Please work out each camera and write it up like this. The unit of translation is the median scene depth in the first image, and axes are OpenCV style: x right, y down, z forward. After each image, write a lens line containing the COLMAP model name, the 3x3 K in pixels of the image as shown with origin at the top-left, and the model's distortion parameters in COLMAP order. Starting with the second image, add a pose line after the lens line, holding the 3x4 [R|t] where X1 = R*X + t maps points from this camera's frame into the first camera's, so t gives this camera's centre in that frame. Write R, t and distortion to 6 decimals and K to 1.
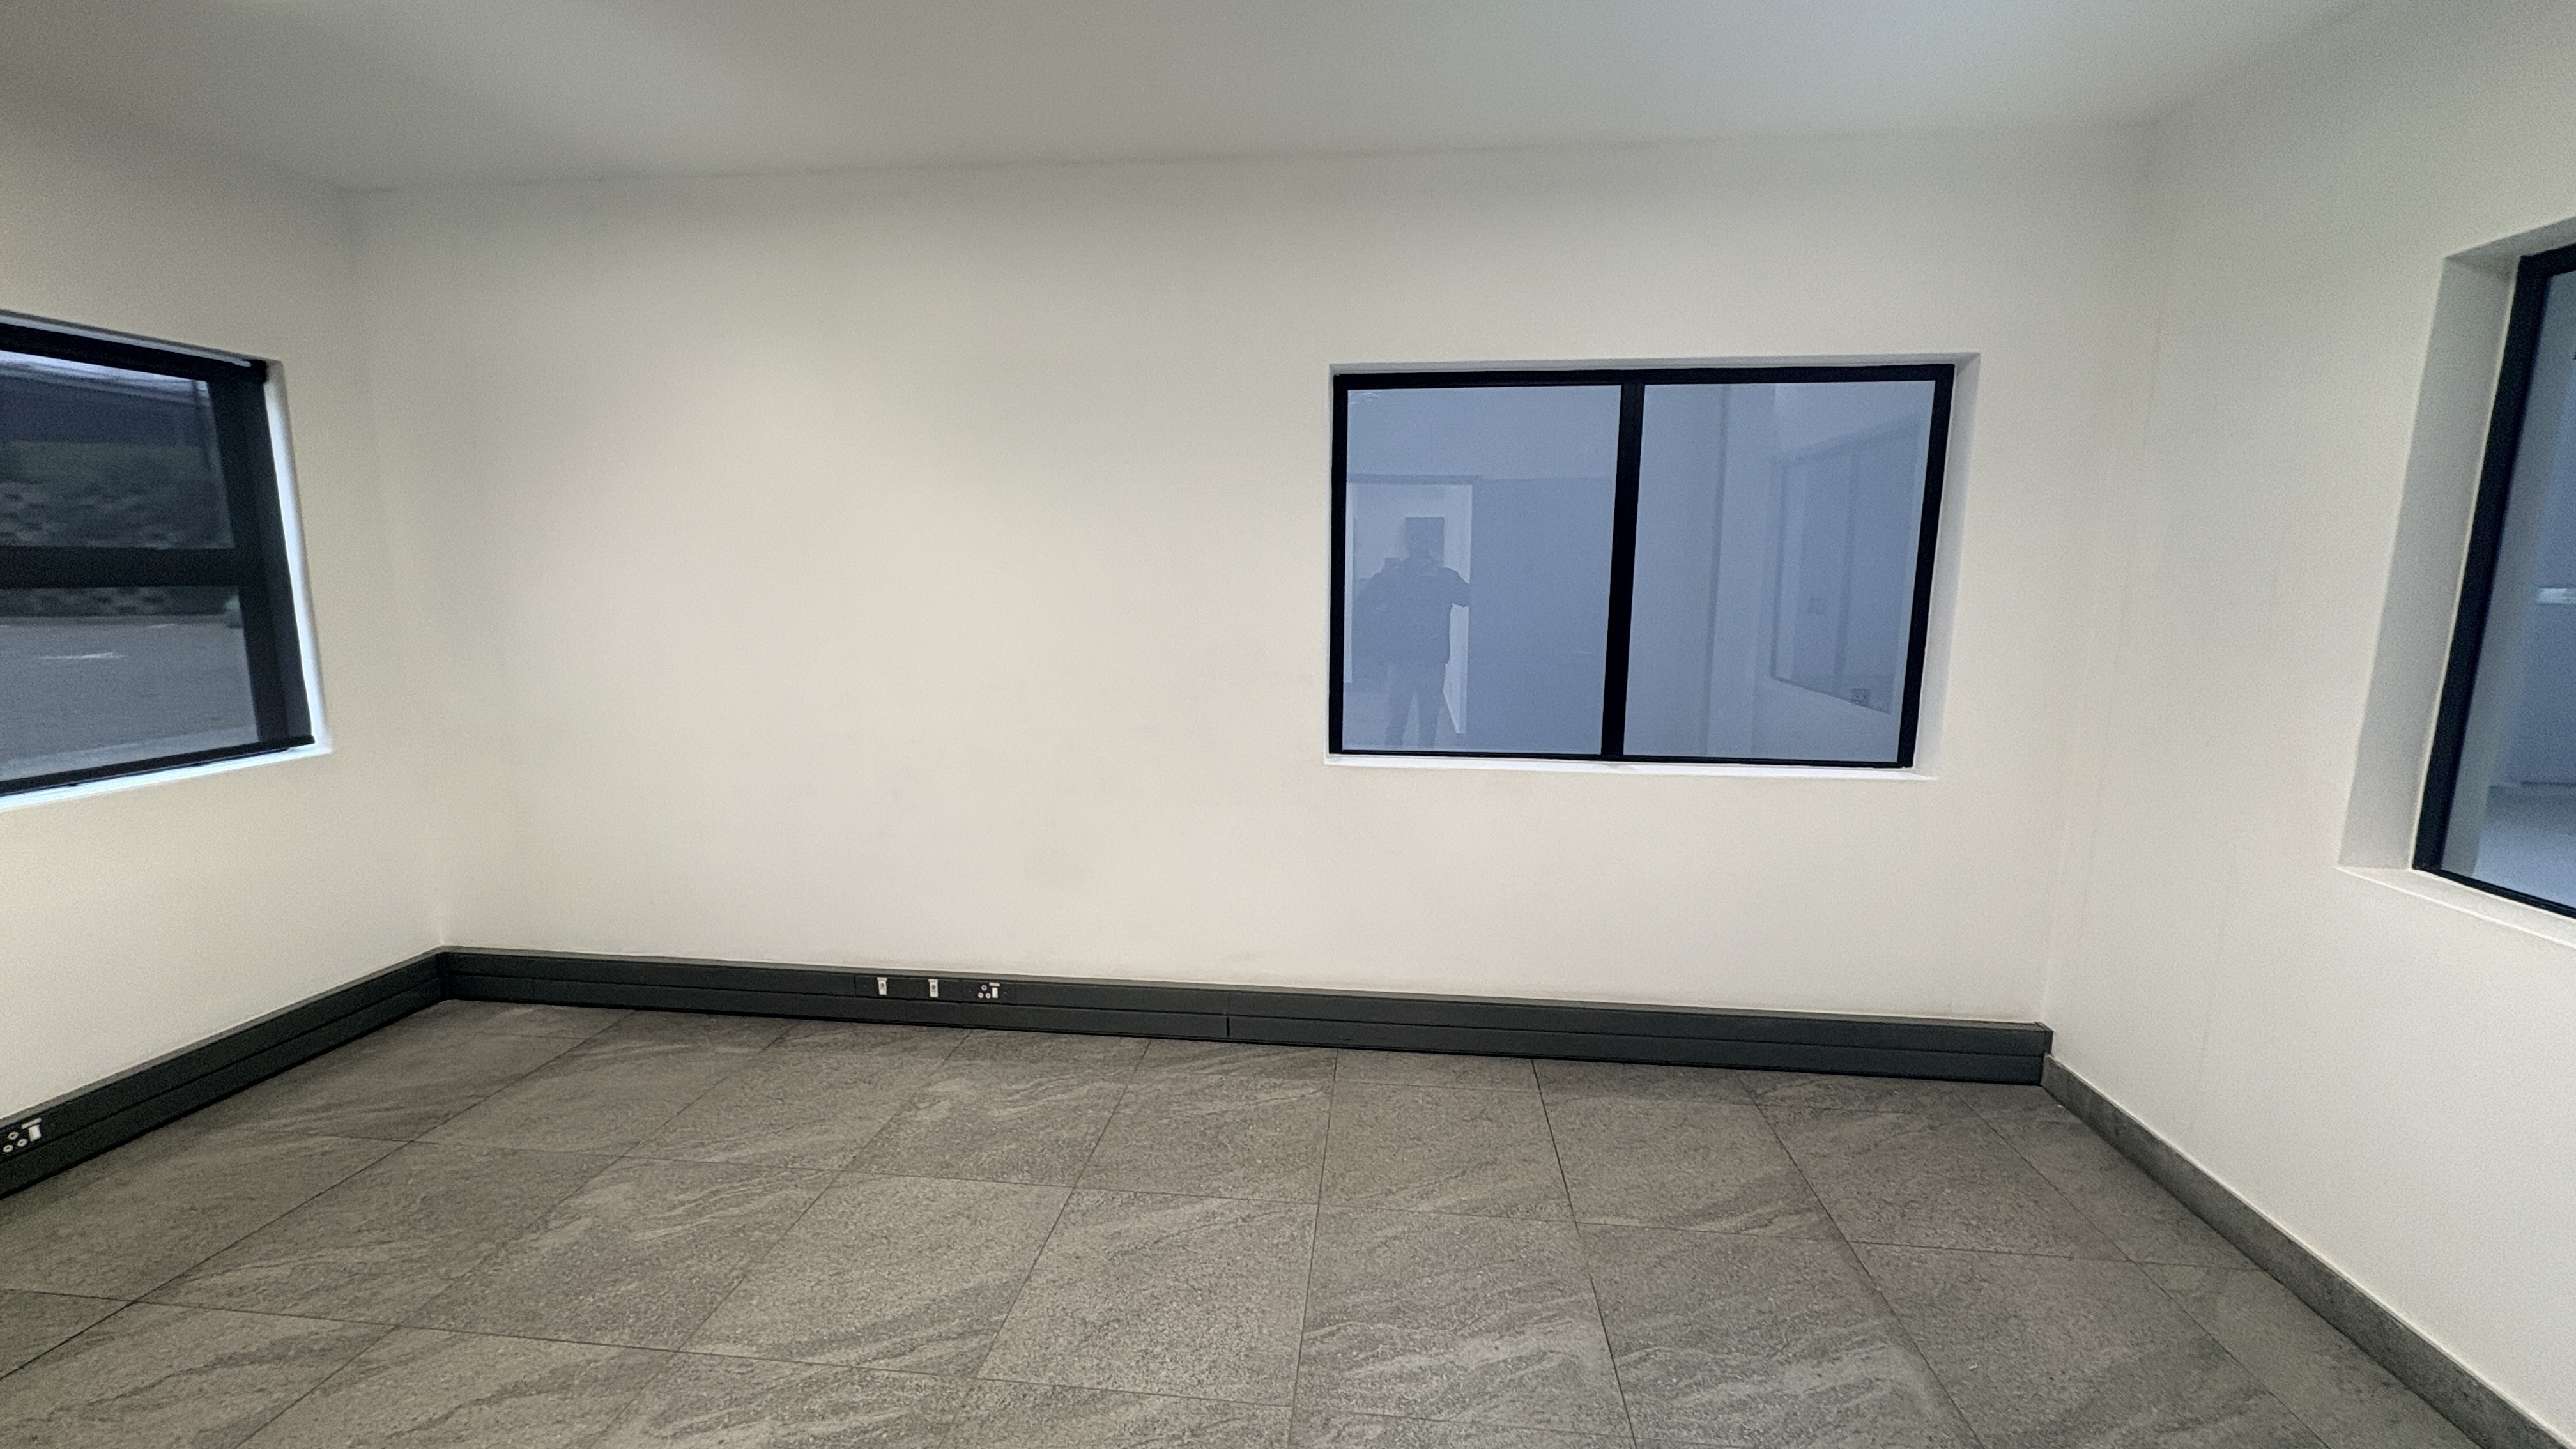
lens RADIAL K [[1034.5, 0, 1287.6], [0, 1034.5, 720.8], [0, 0, 1]] dist [0.006641, -0.001218]
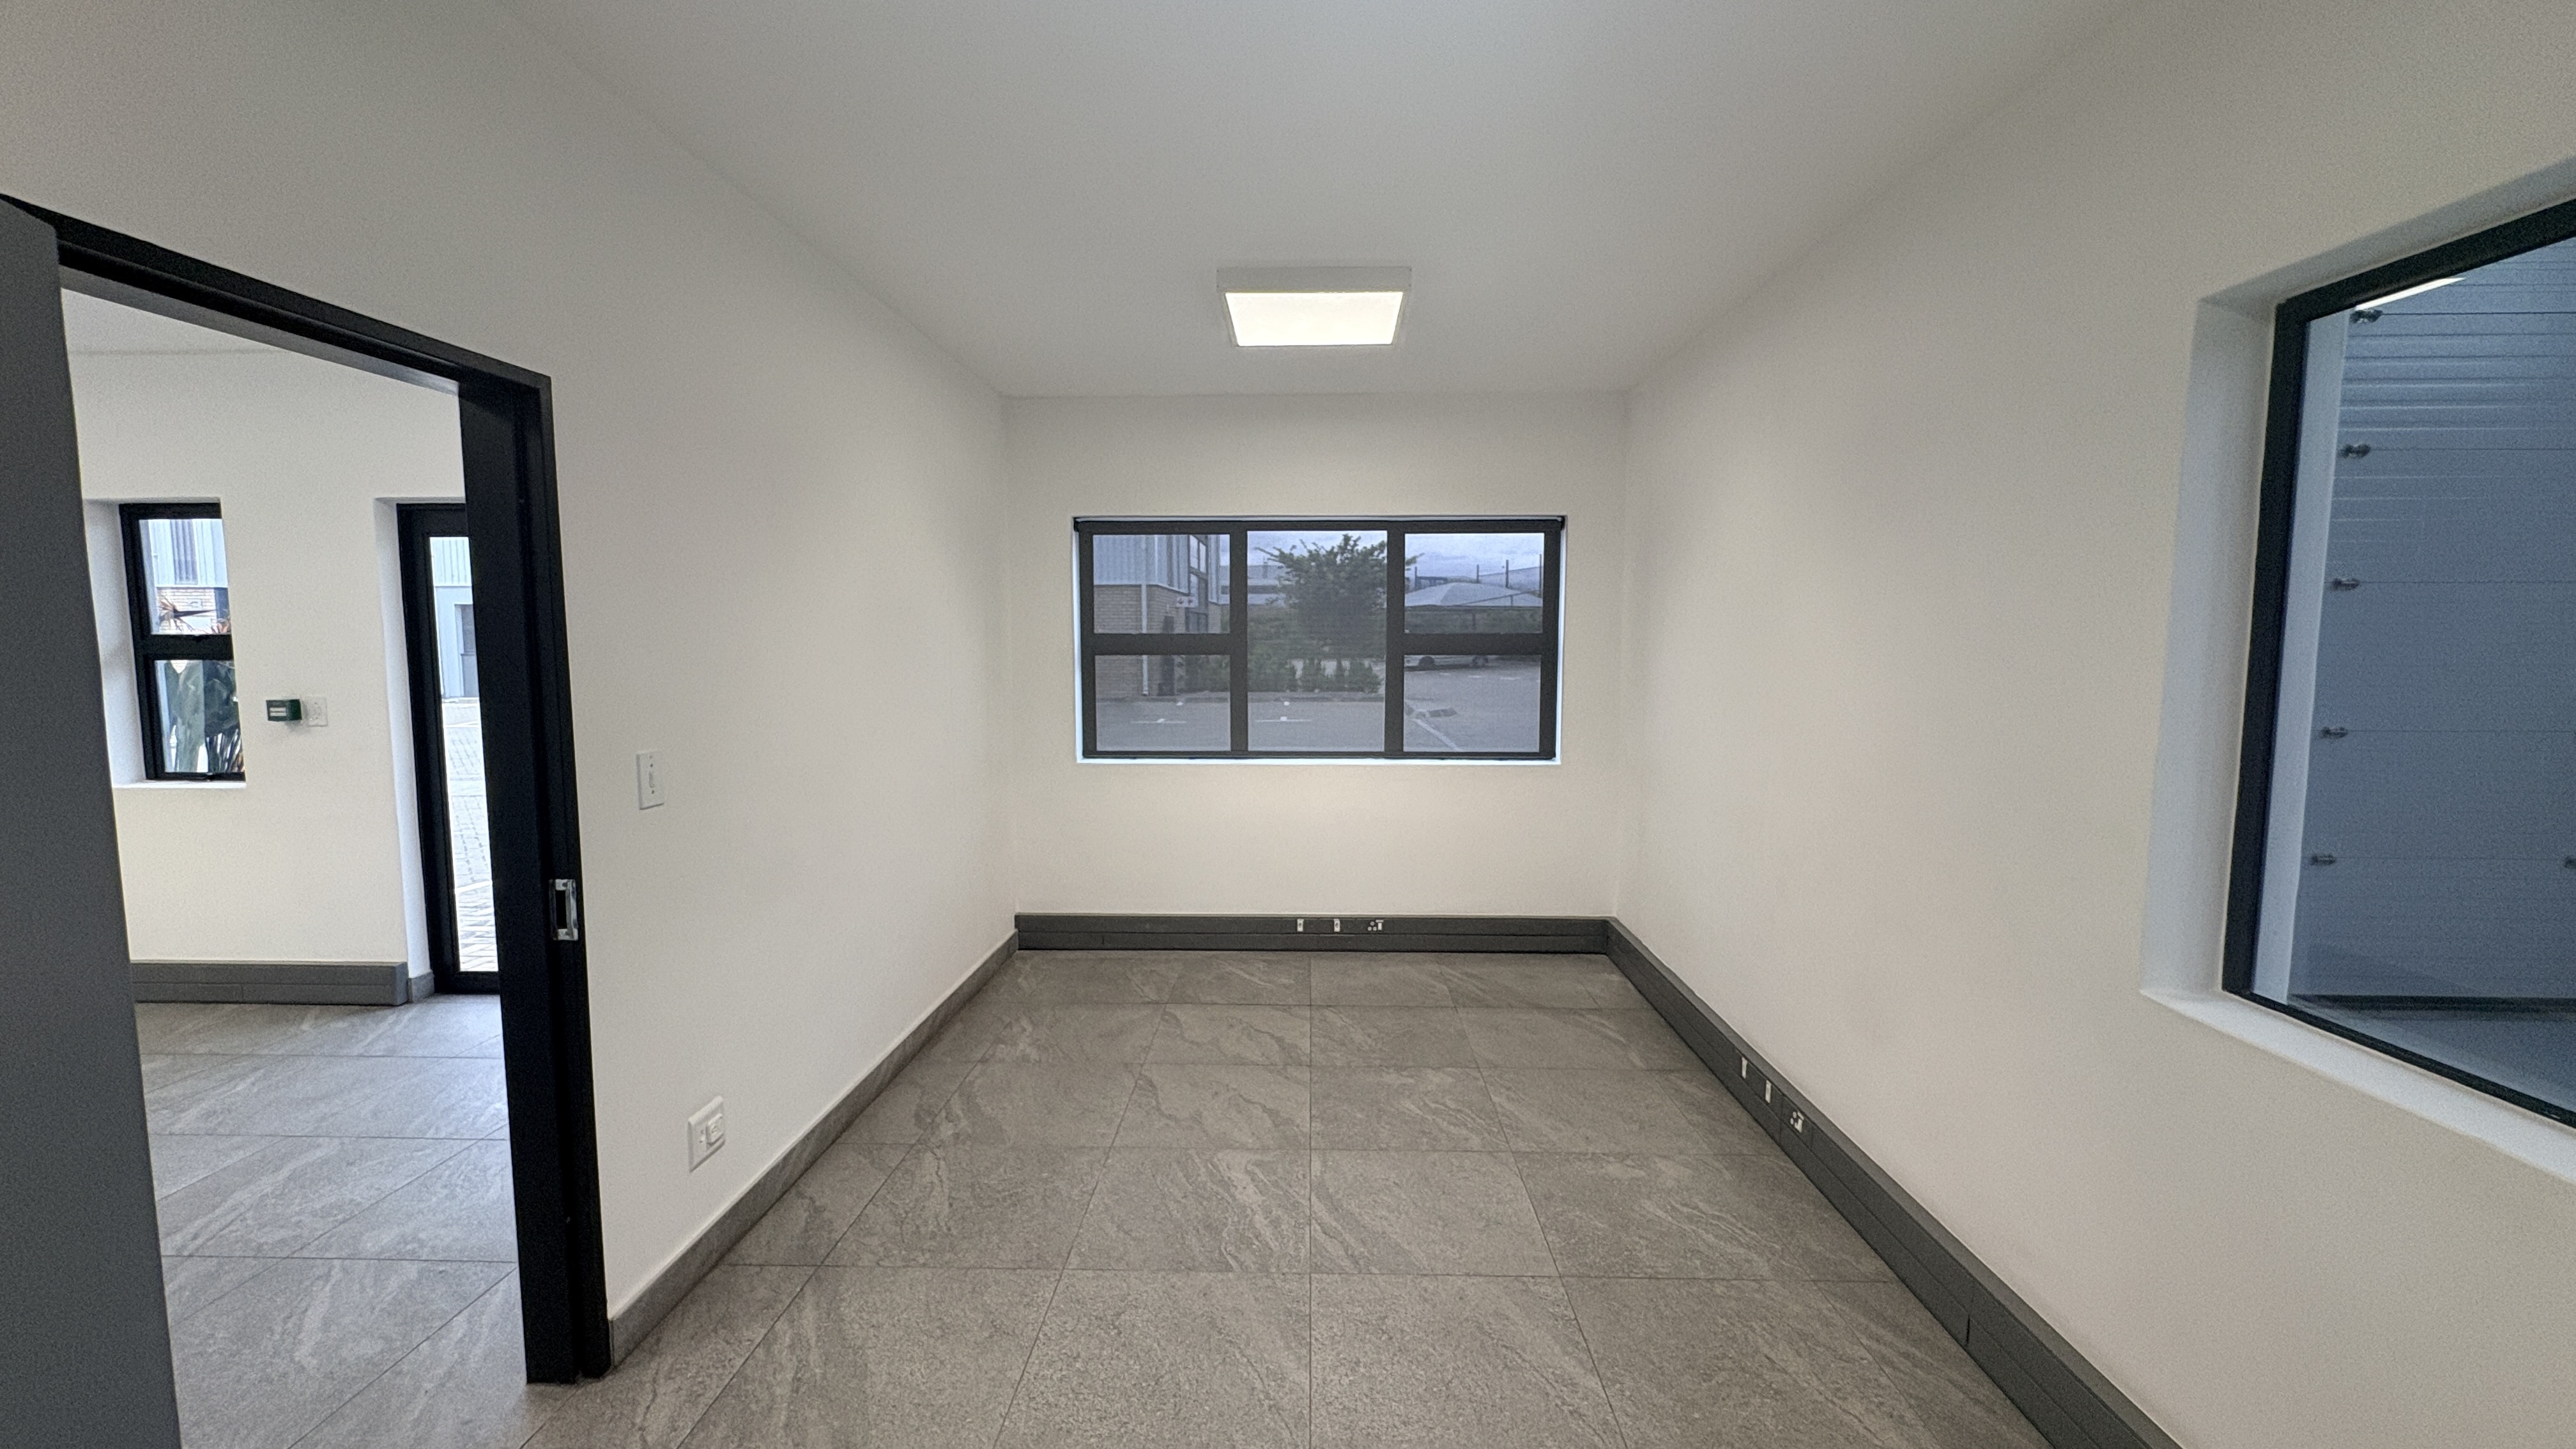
lens RADIAL K [[1034.5, 0, 1286.0], [0, 1034.5, 723.7], [0, 0, 1]] dist [0.006641, -0.001218]
pose [[0.074601, 0.080444, -0.993963, 0.684964], [-0.144345, 0.987115, 0.069056, -0.094112], [0.986711, 0.138322, 0.085252, 0.566113]]
